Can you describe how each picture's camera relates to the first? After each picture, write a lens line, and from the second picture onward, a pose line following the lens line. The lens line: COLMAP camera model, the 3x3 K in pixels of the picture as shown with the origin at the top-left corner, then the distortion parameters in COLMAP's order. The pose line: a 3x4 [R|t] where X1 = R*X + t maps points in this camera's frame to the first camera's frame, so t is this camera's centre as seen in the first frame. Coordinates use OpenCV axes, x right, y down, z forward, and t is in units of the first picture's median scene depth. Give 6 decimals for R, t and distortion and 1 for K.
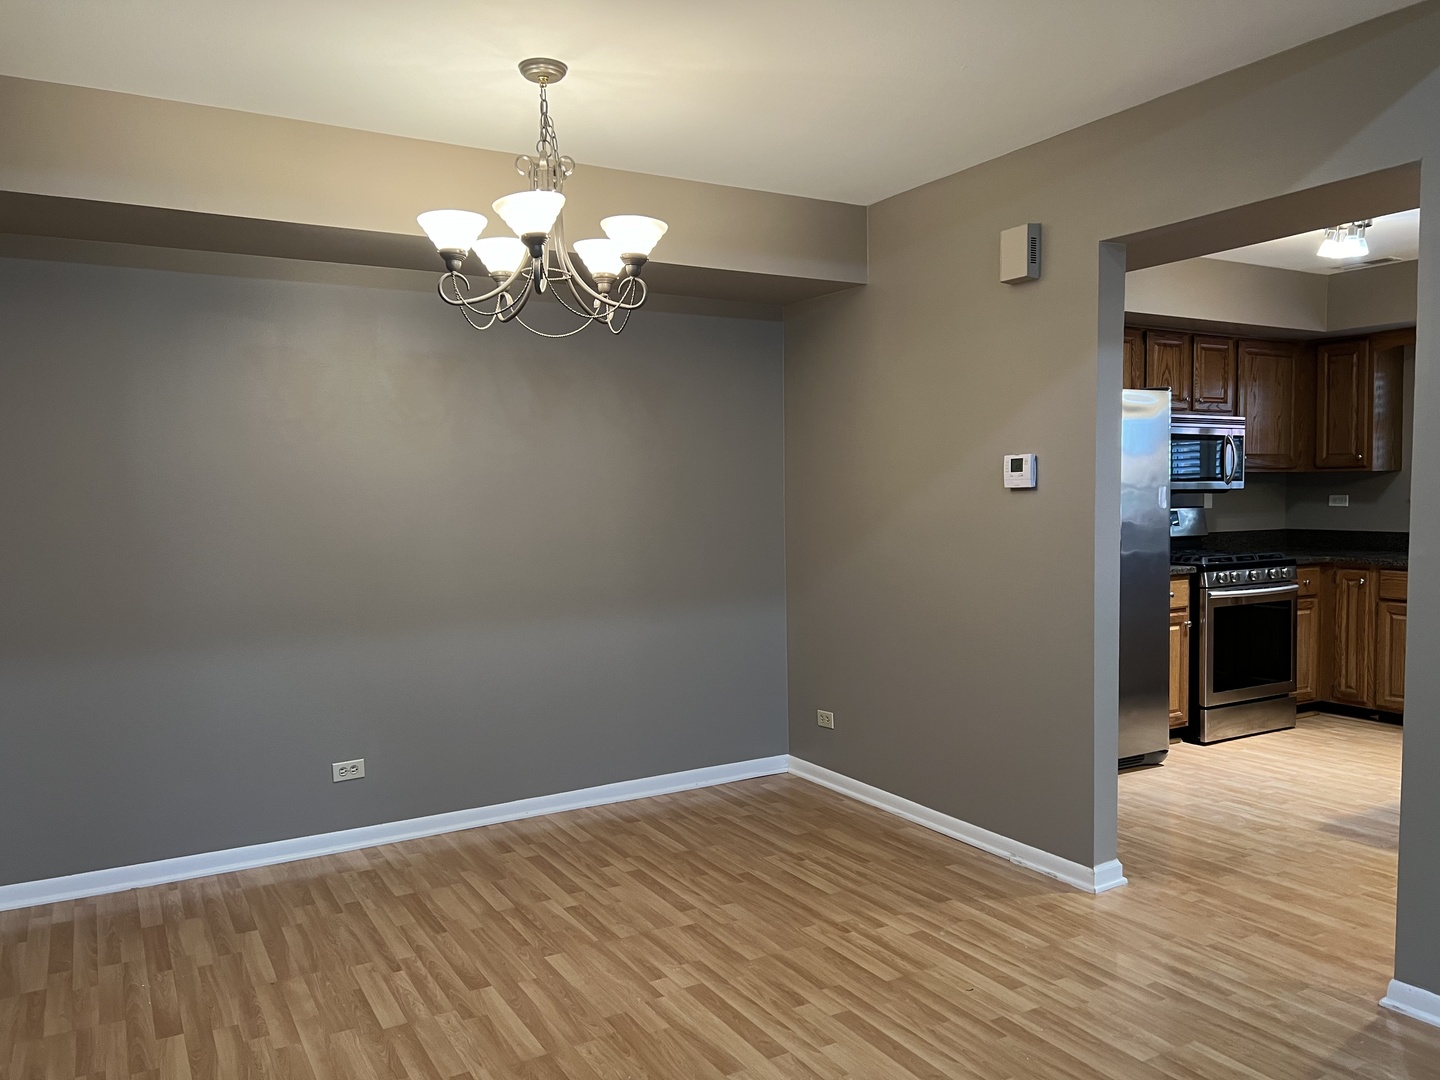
lens RADIAL K [[1084.6, 0, 725.3], [0, 1084.6, 547.2], [0, 0, 1]] dist [0.023604, -0.036052]
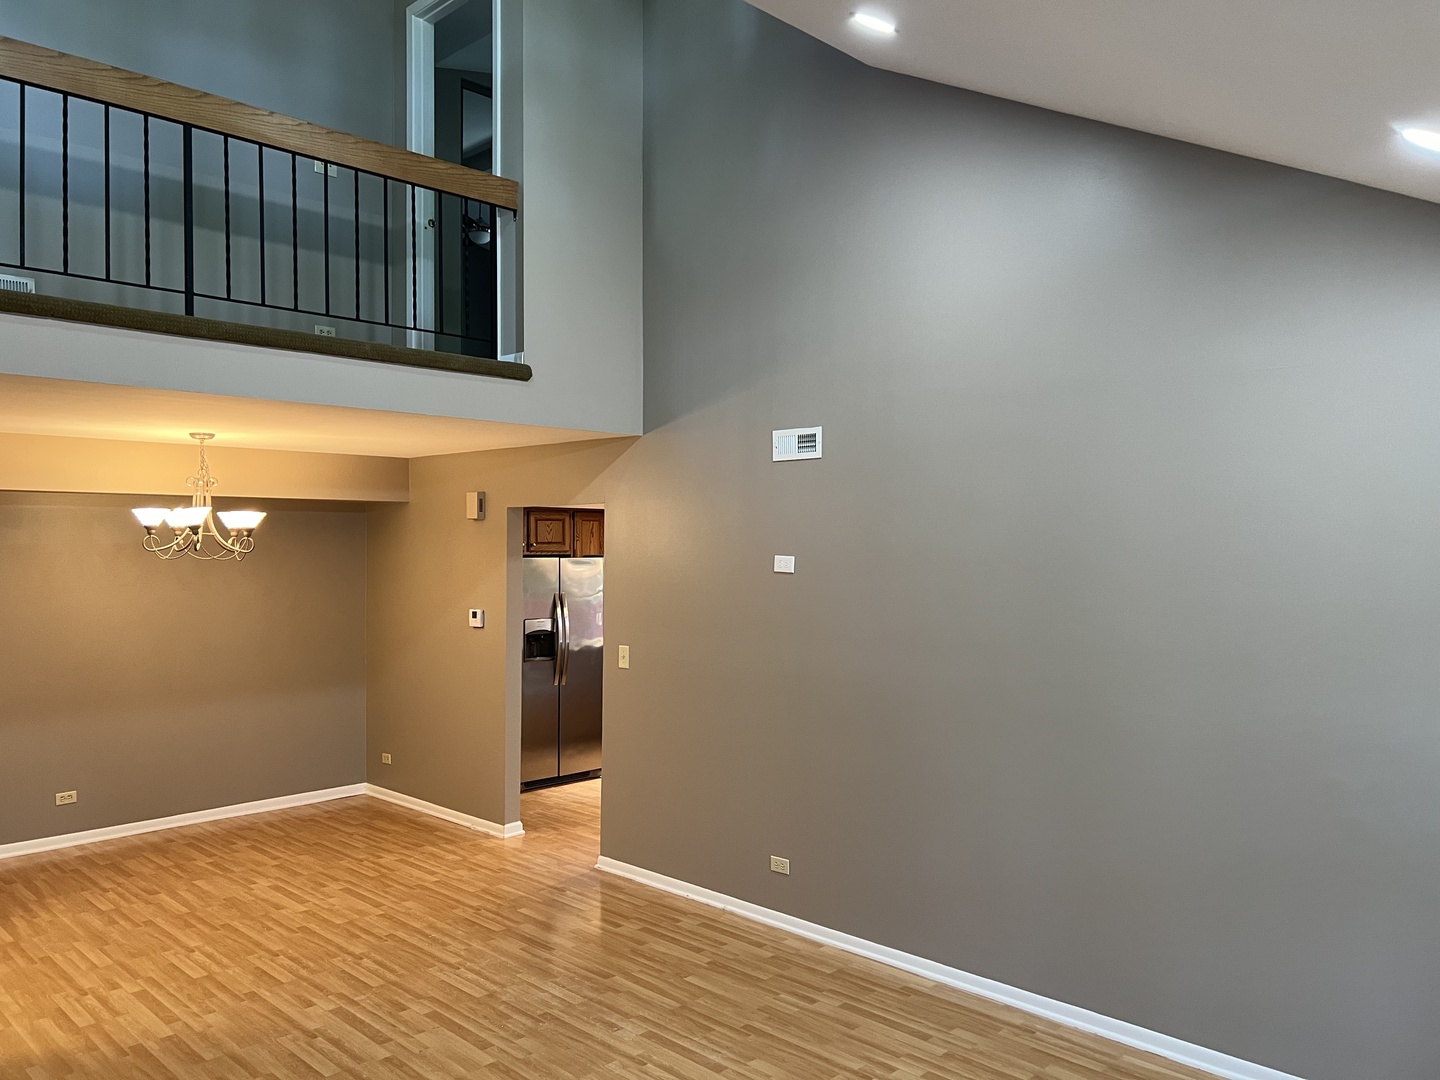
lens RADIAL K [[1084.6, 0, 725.3], [0, 1084.6, 547.2], [0, 0, 1]] dist [0.023604, -0.036052]
pose [[0.963626, 0.014055, 0.266885, 0.190392], [0.000649, 0.998490, -0.054925, -0.092761], [-0.267254, 0.053101, 0.962162, -0.981080]]
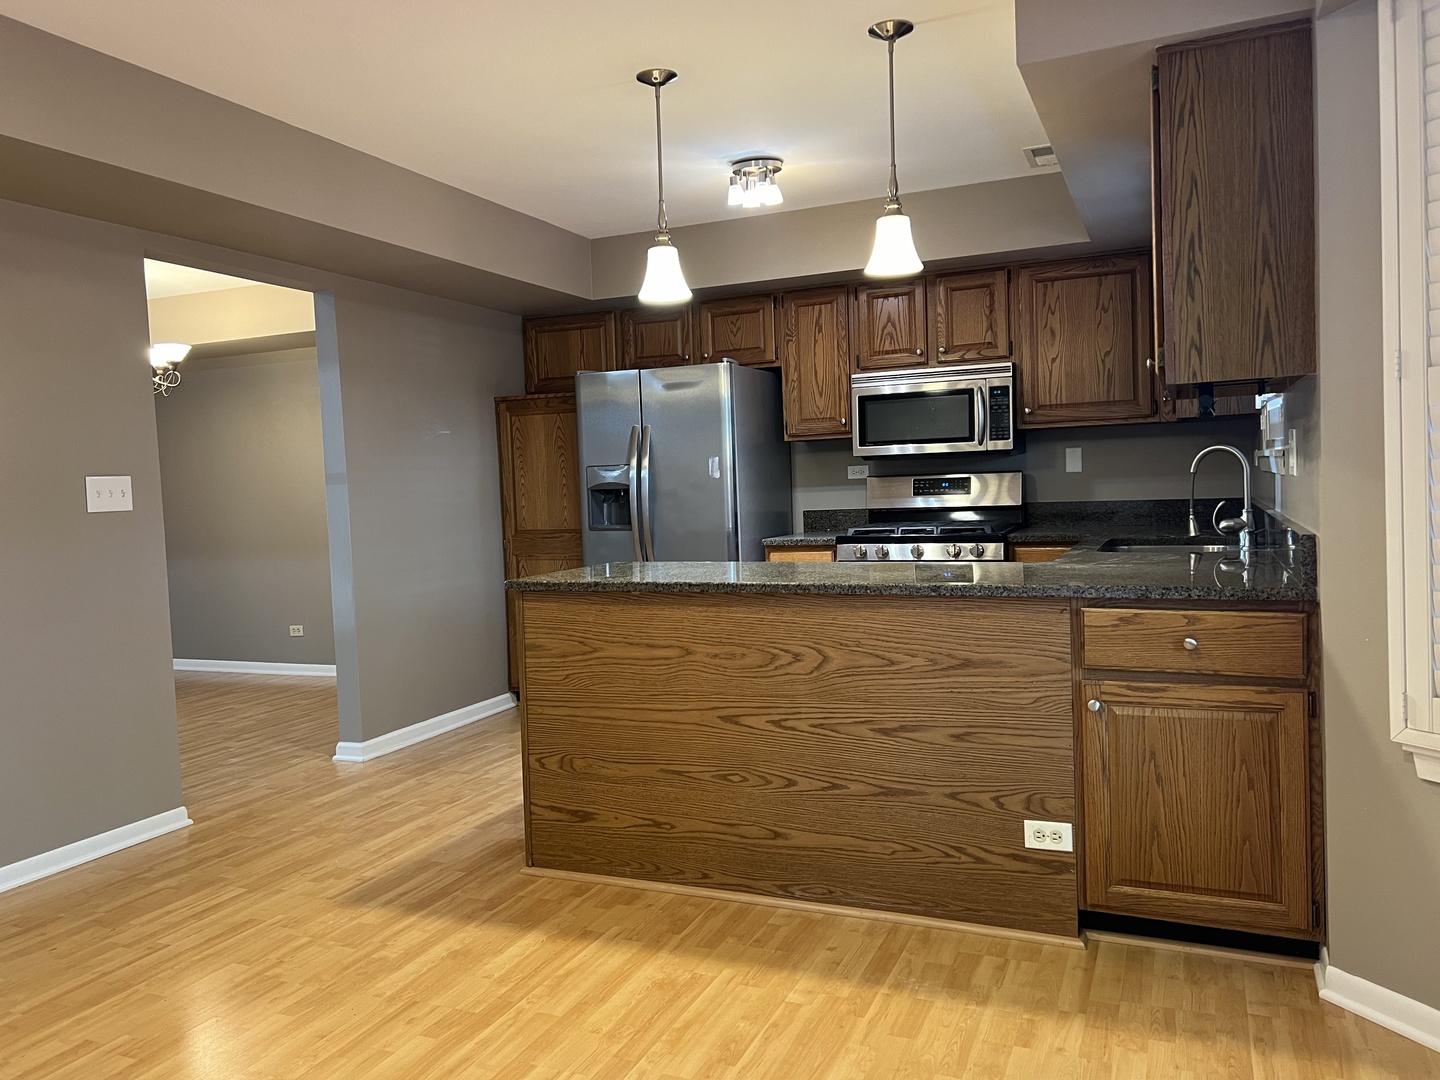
lens RADIAL K [[1084.6, 0, 725.3], [0, 1084.6, 547.2], [0, 0, 1]] dist [0.023604, -0.036052]
pose [[0.593760, 0.035918, -0.803840, 1.738347], [-0.014513, 0.999319, 0.033933, -0.006742], [0.804511, -0.008482, 0.593877, 0.568598]]
